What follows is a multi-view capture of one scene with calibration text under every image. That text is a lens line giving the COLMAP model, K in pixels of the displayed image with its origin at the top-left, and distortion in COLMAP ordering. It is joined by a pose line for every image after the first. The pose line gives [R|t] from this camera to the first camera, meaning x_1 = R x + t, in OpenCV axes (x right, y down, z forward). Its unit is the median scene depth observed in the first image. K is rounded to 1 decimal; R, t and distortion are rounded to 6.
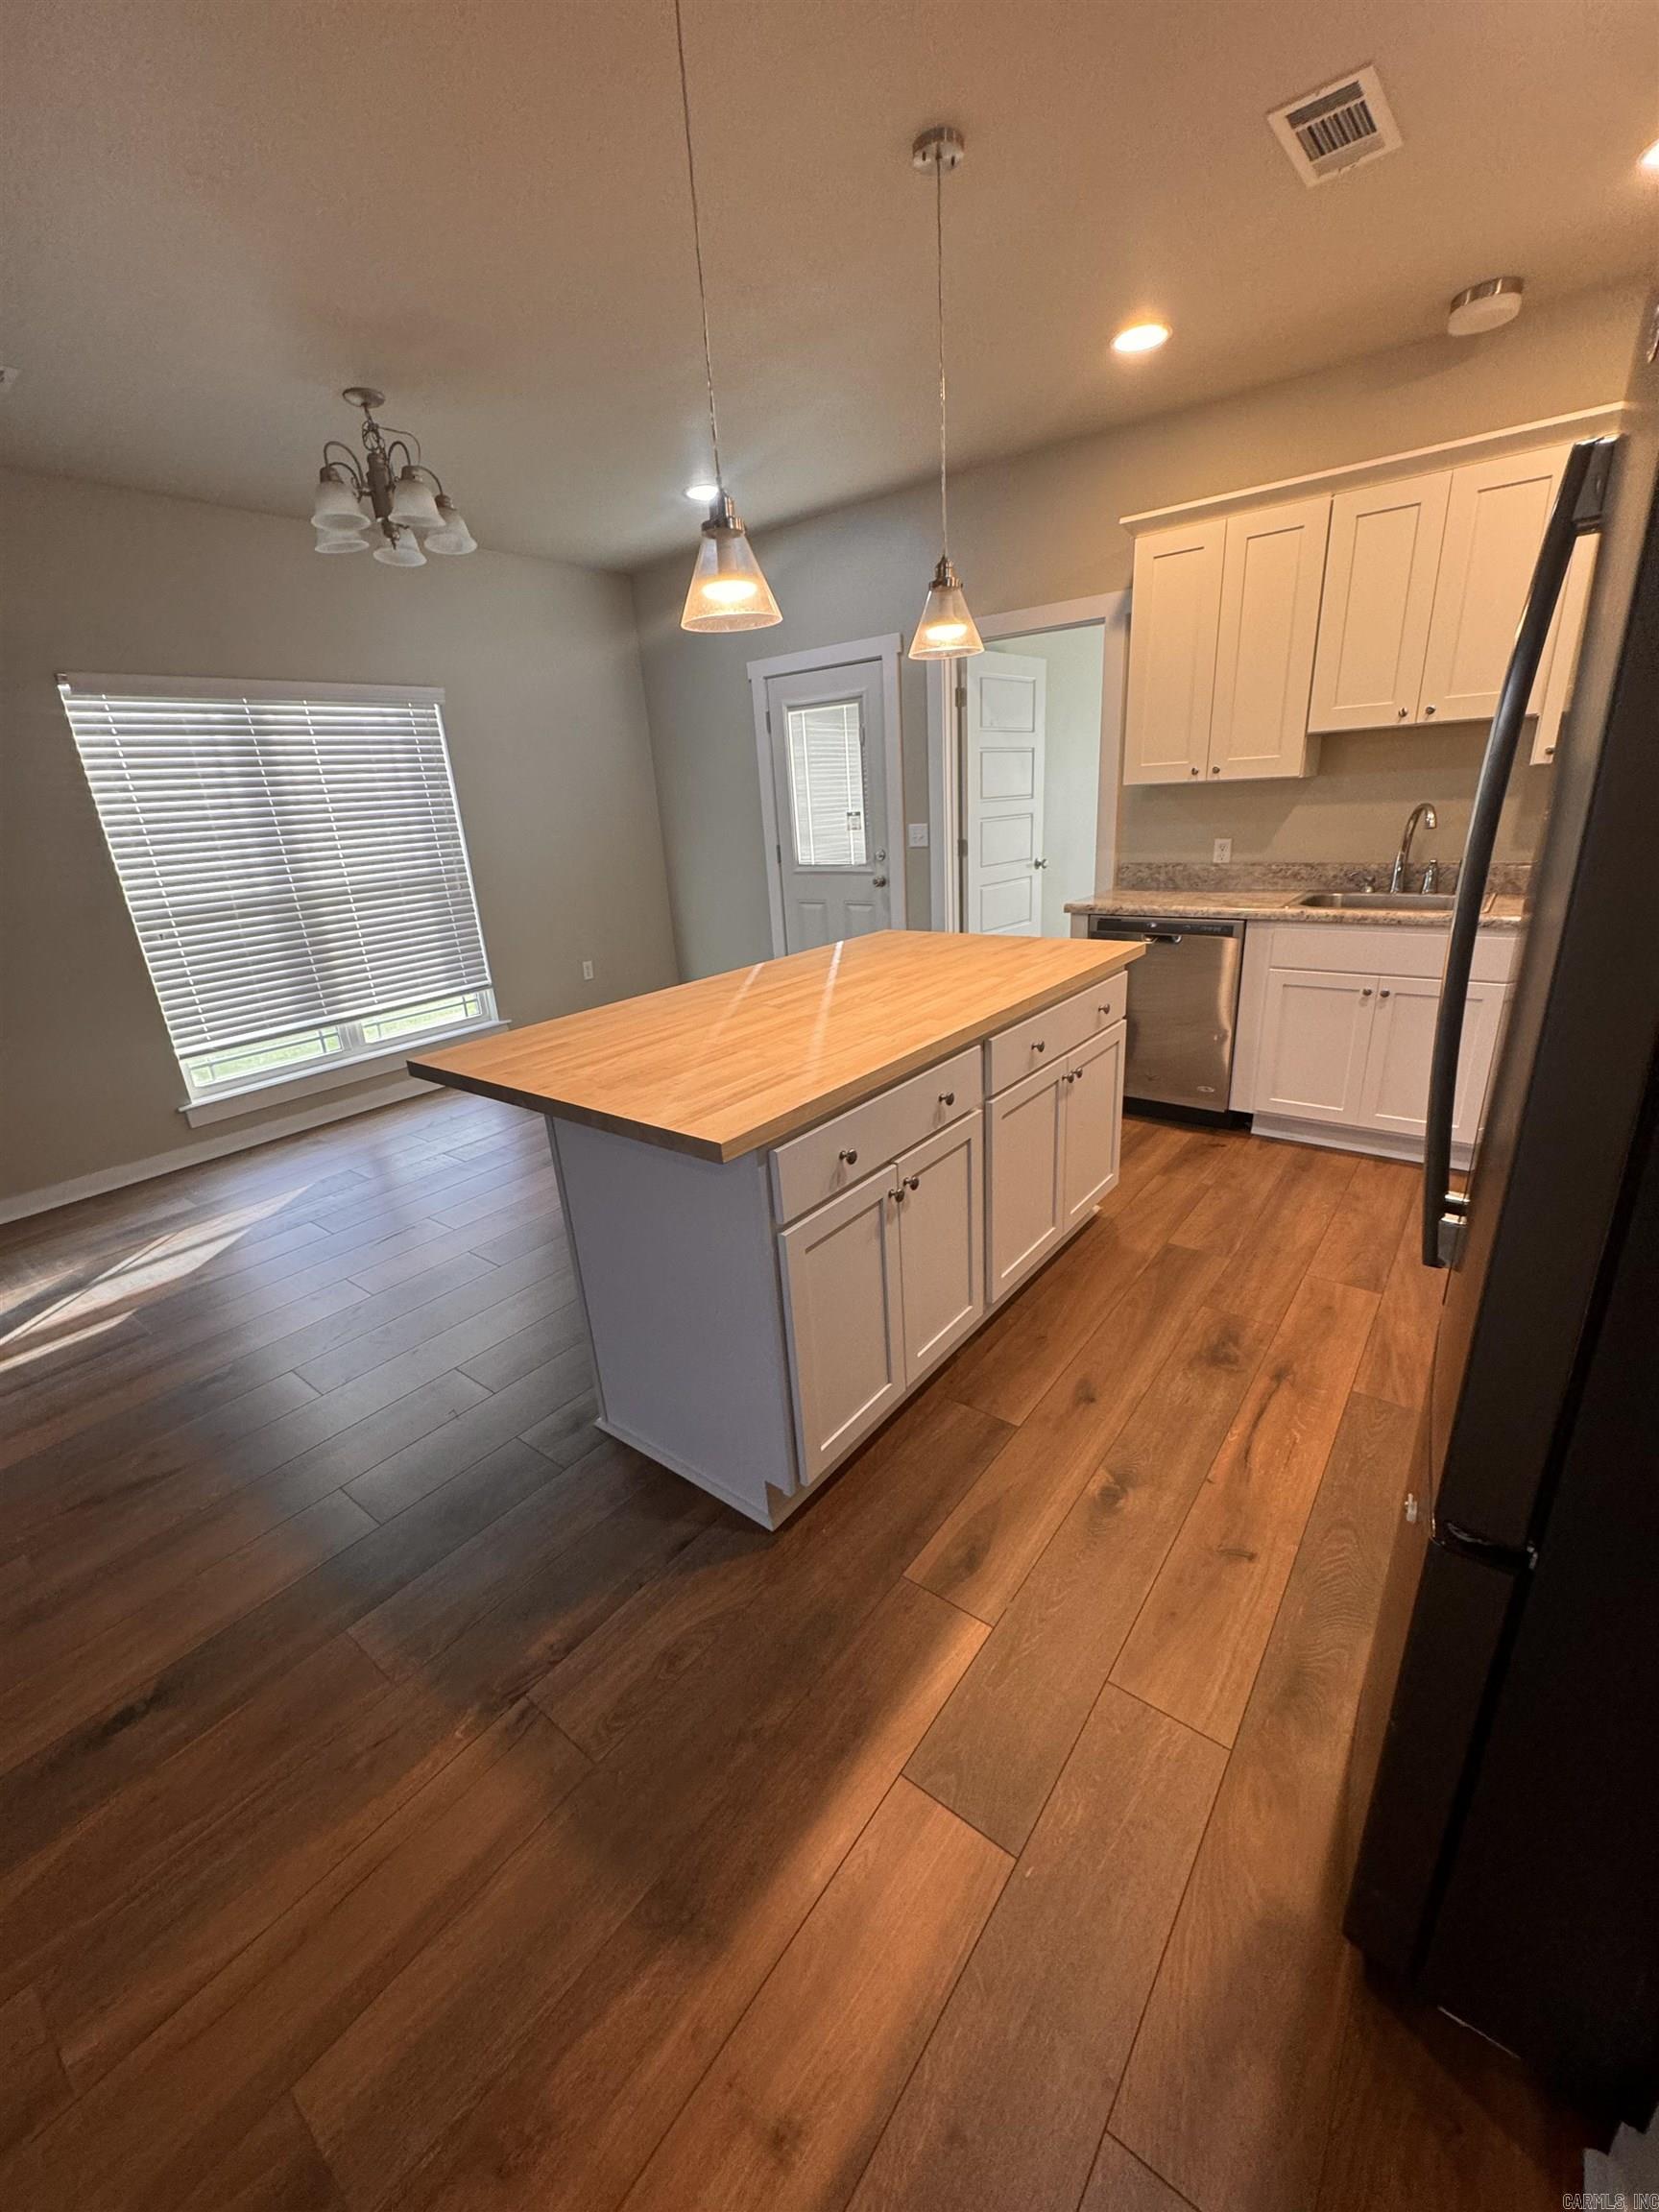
lens RADIAL K [[882.8, 0, 836.5], [0, 882.8, 1109.0], [0, 0, 1]] dist [-0.000182, 0.000102]
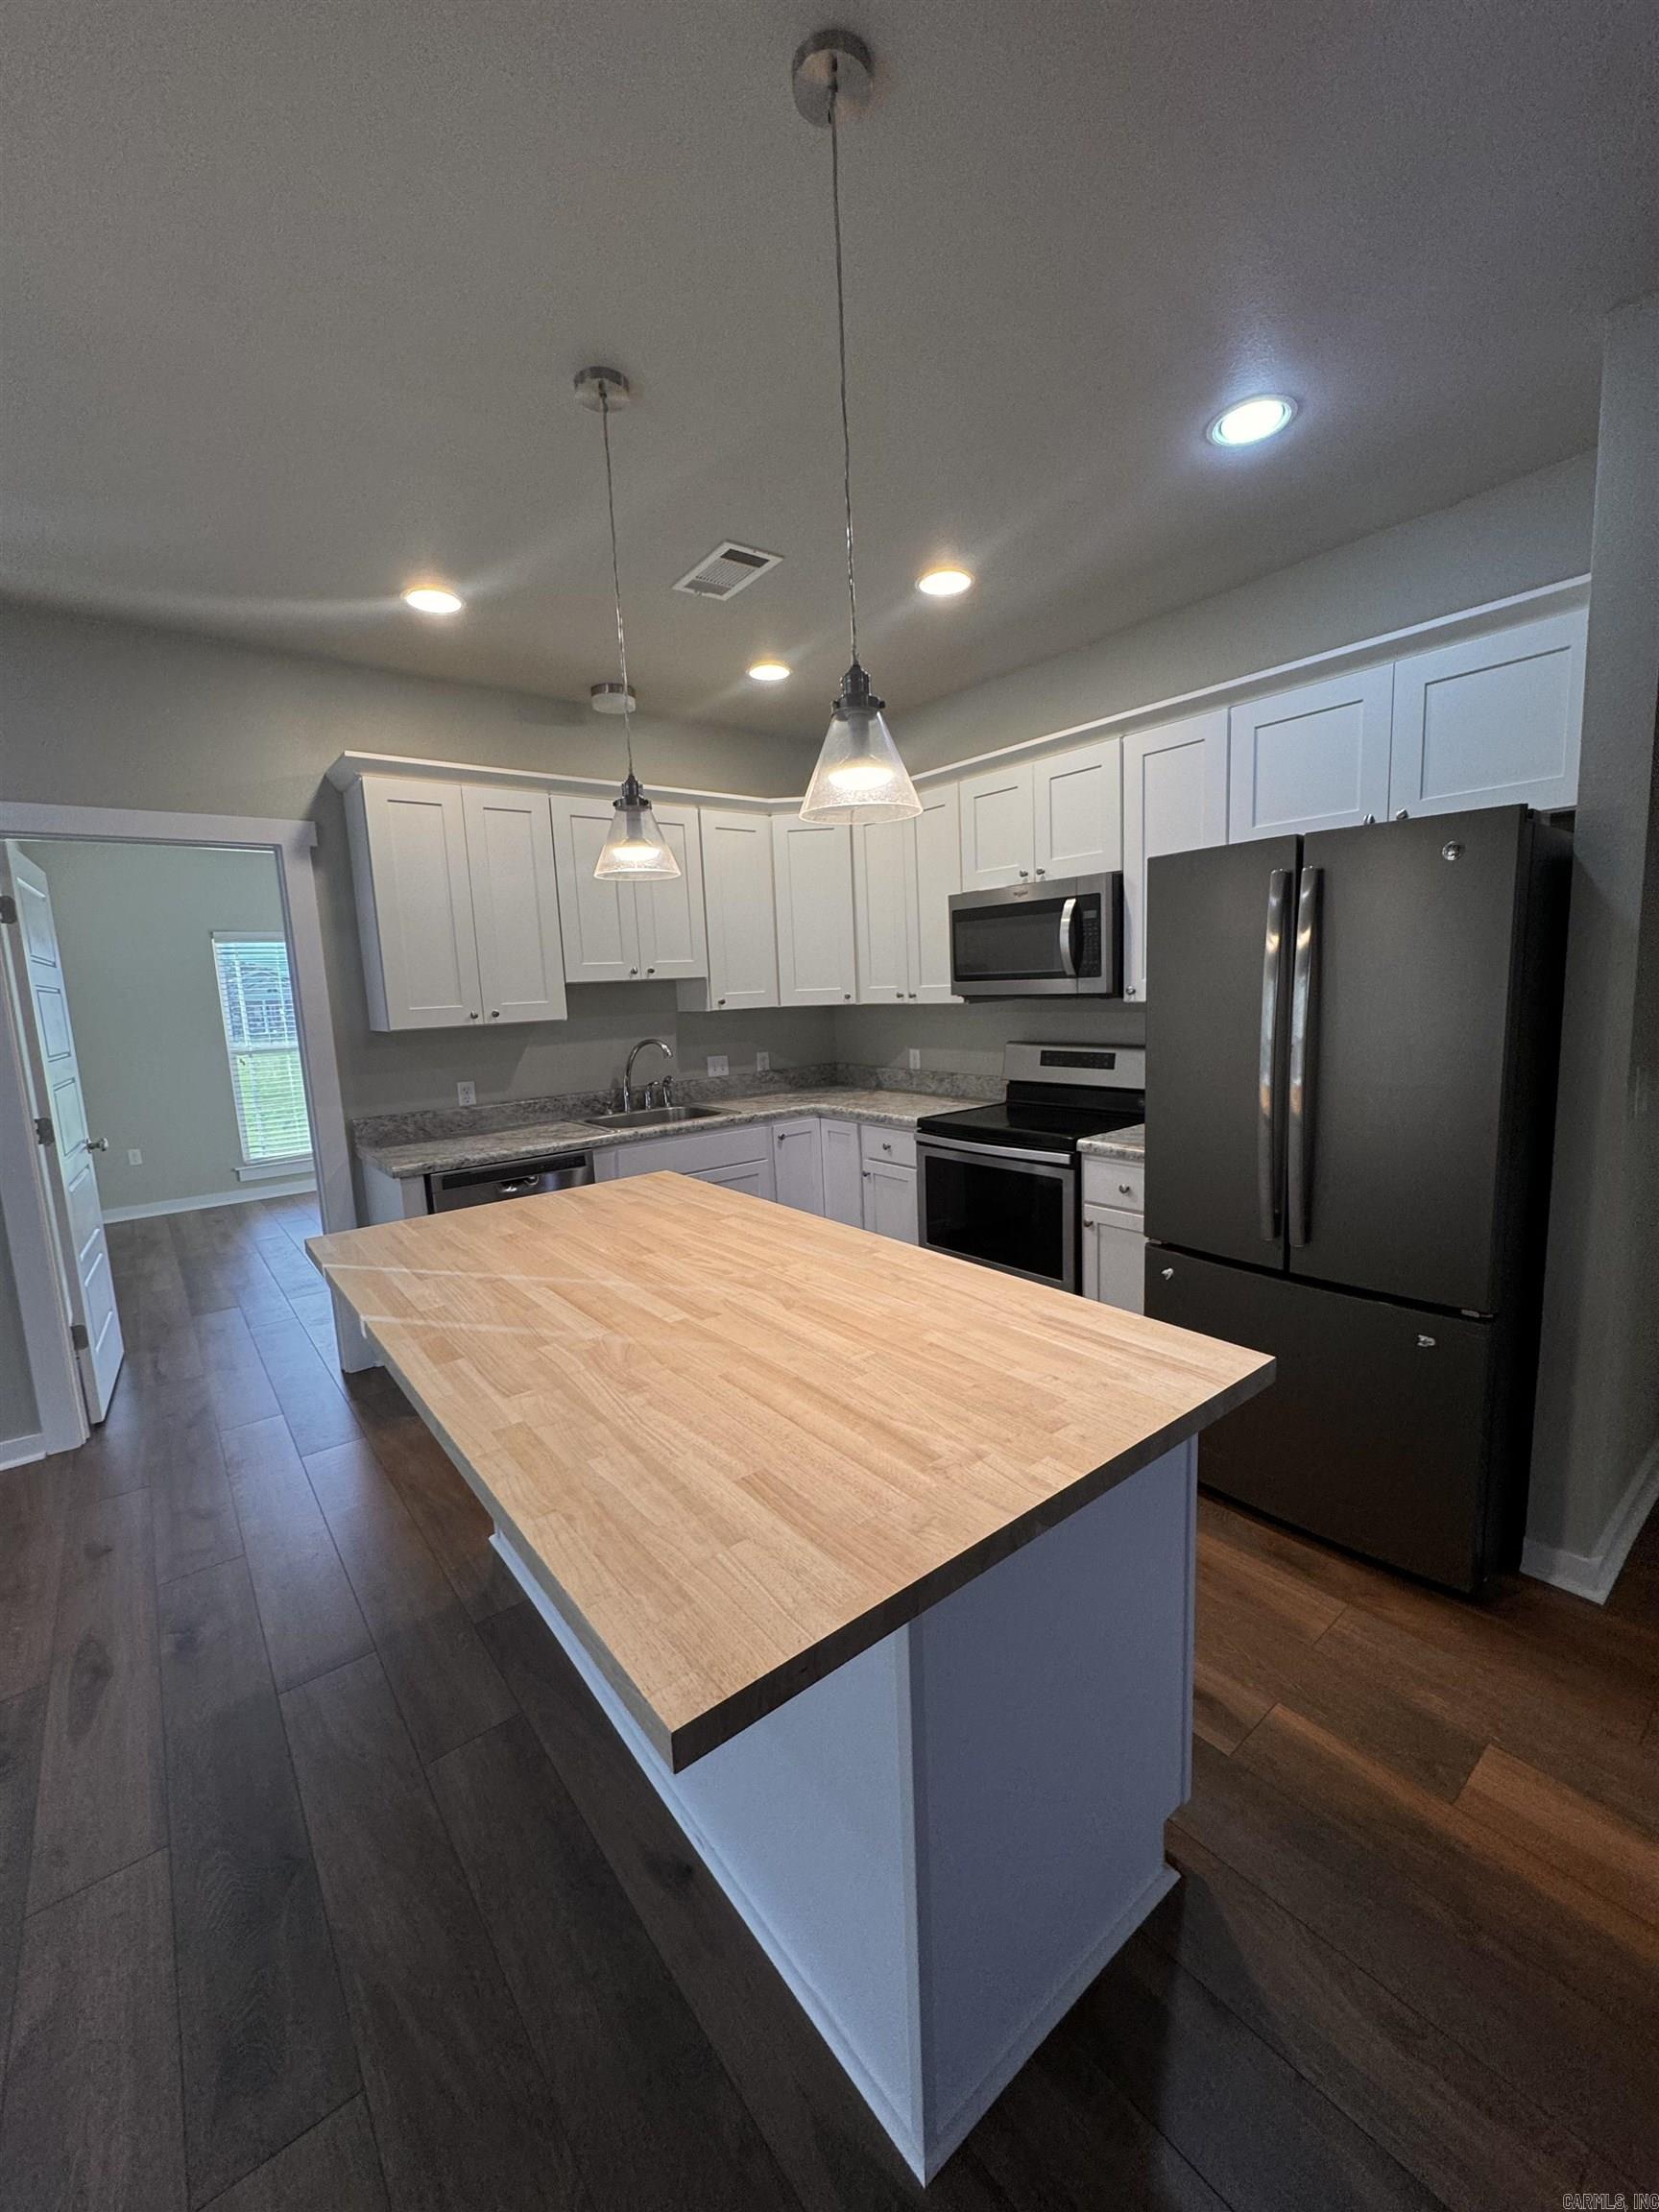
lens RADIAL K [[882.8, 0, 830.2], [0, 882.8, 1106.0], [0, 0, 1]] dist [-0.000182, 0.000102]
pose [[0.235300, -0.088992, 0.967840, -0.579053], [0.356747, 0.934201, -0.000833, -0.194129], [-0.904083, 0.345470, 0.251565, 0.569344]]
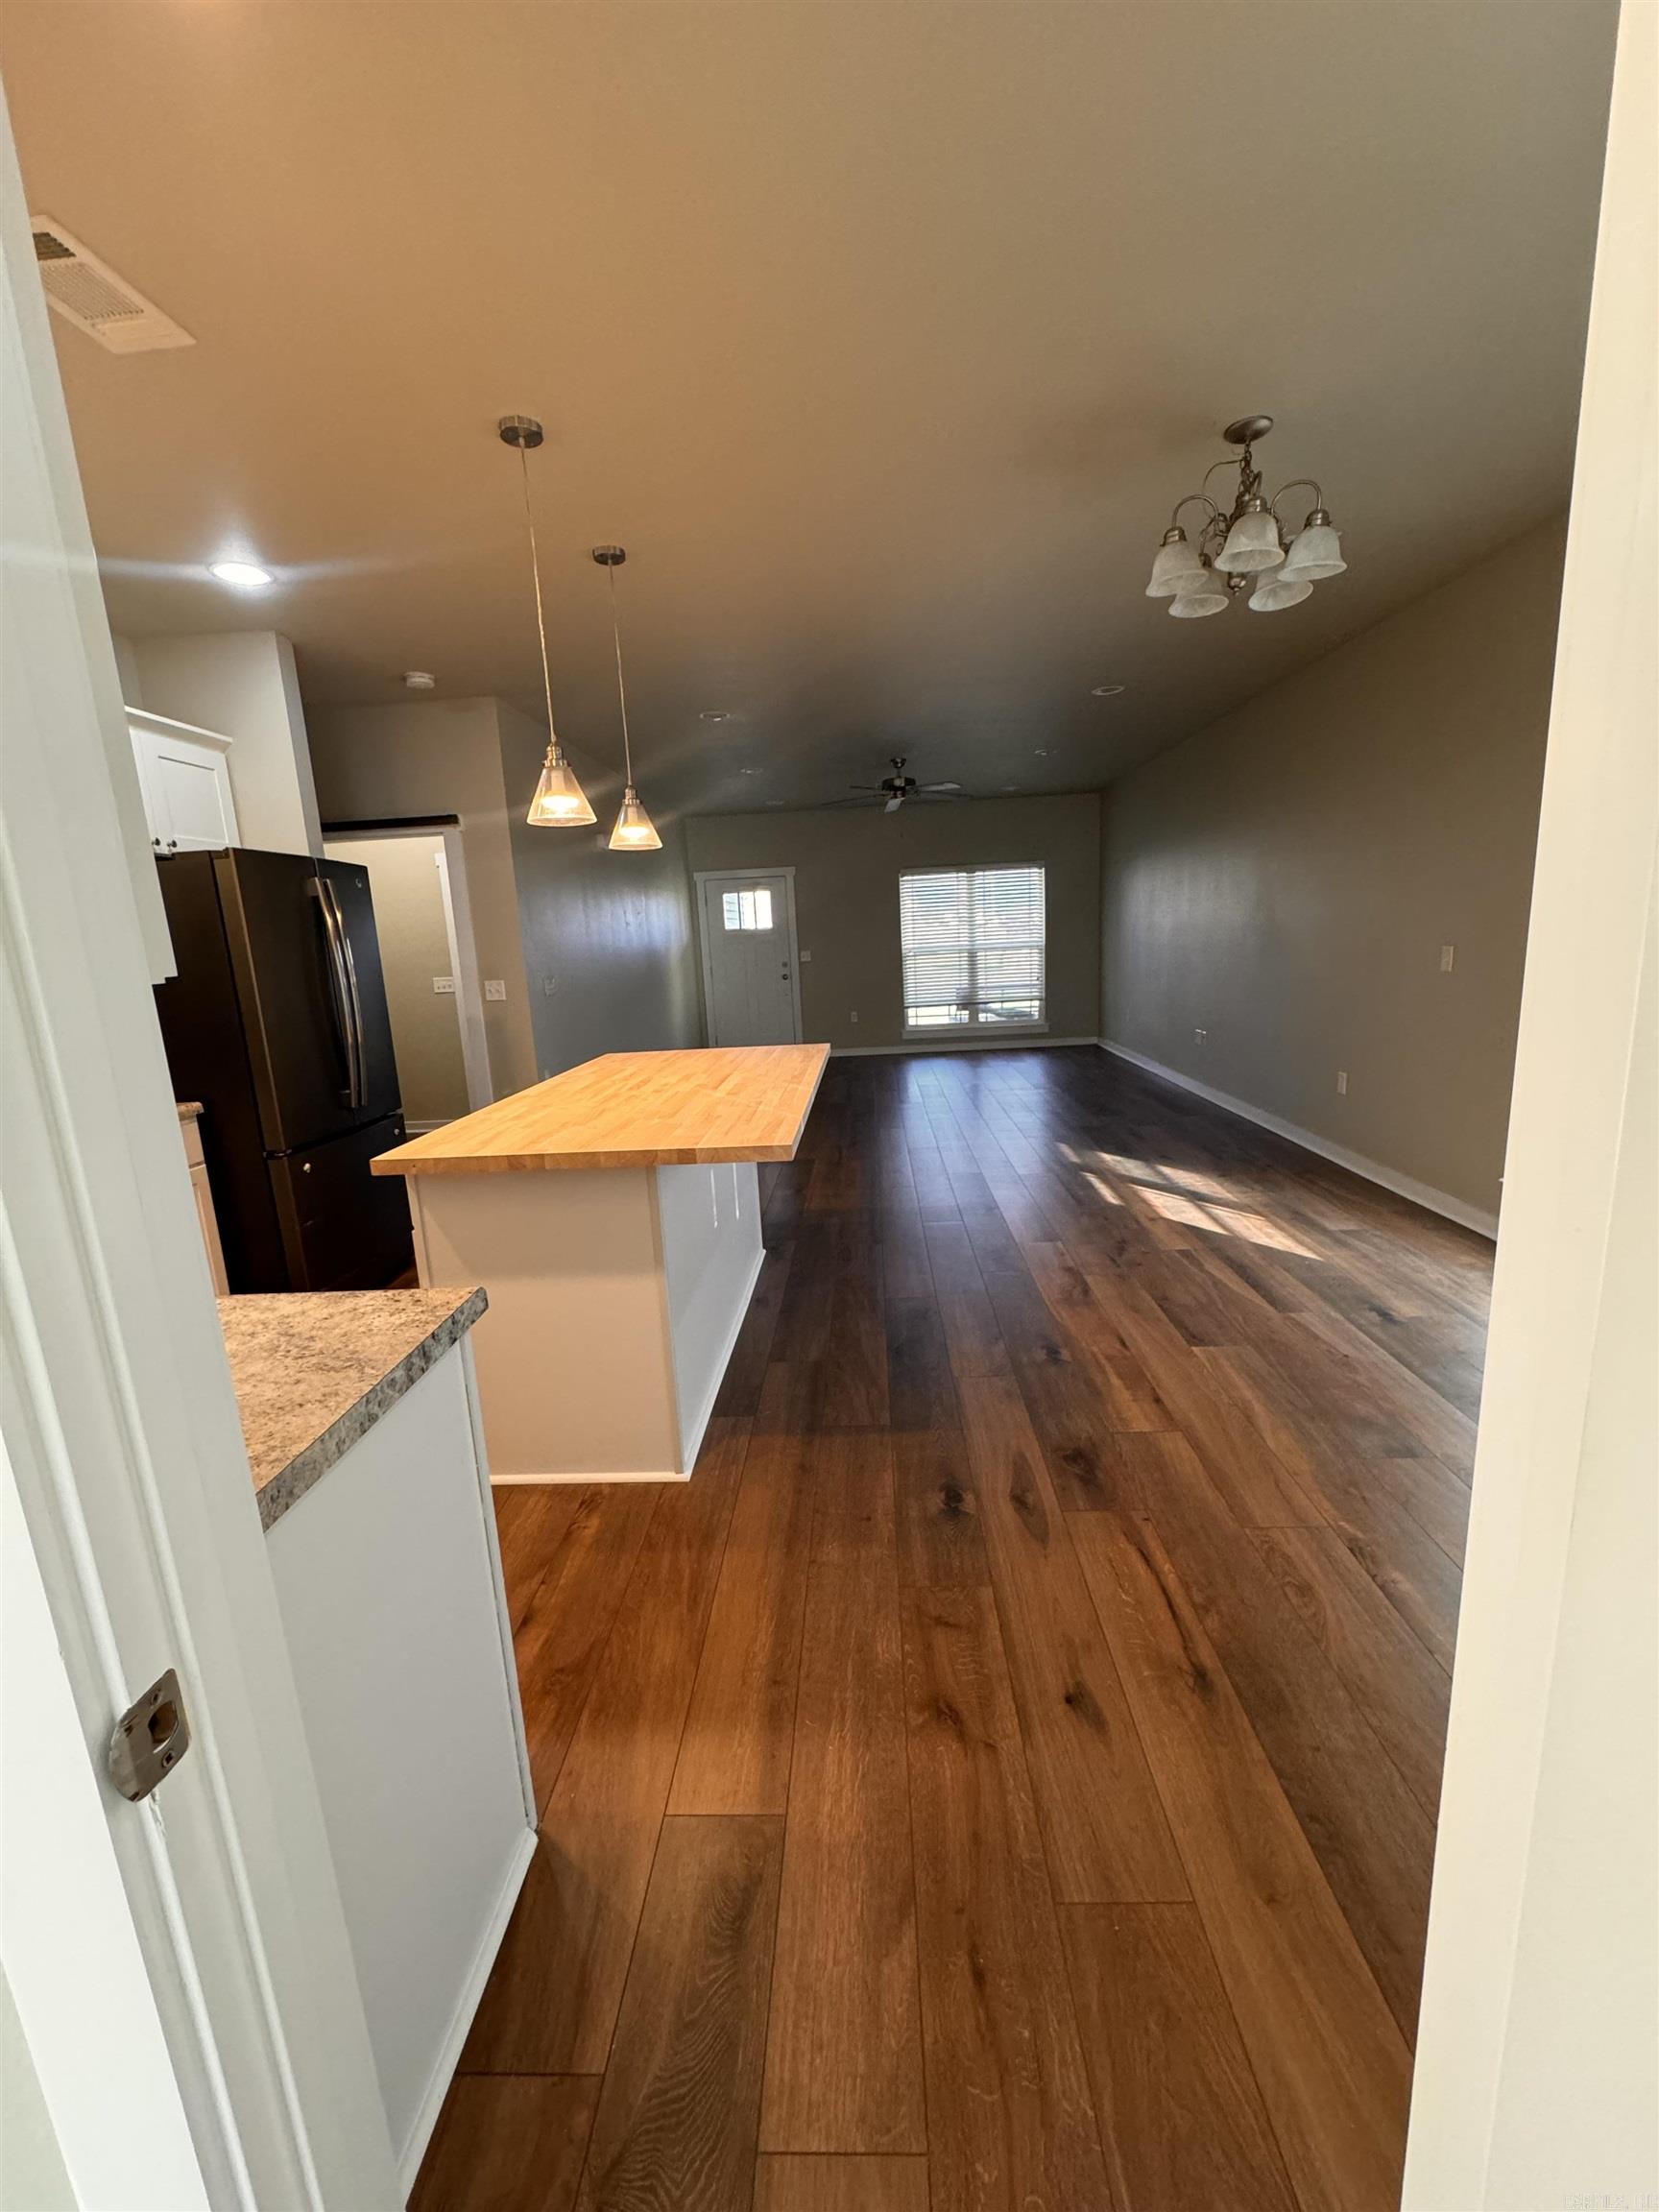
lens RADIAL K [[882.8, 0, 829.1], [0, 882.8, 1103.3], [0, 0, 1]] dist [-0.000182, 0.000102]
pose [[-0.805721, 0.214138, -0.552230, 0.443229], [-0.099342, 0.870291, 0.482415, -0.644828], [0.583904, 0.443552, -0.679940, 1.744555]]
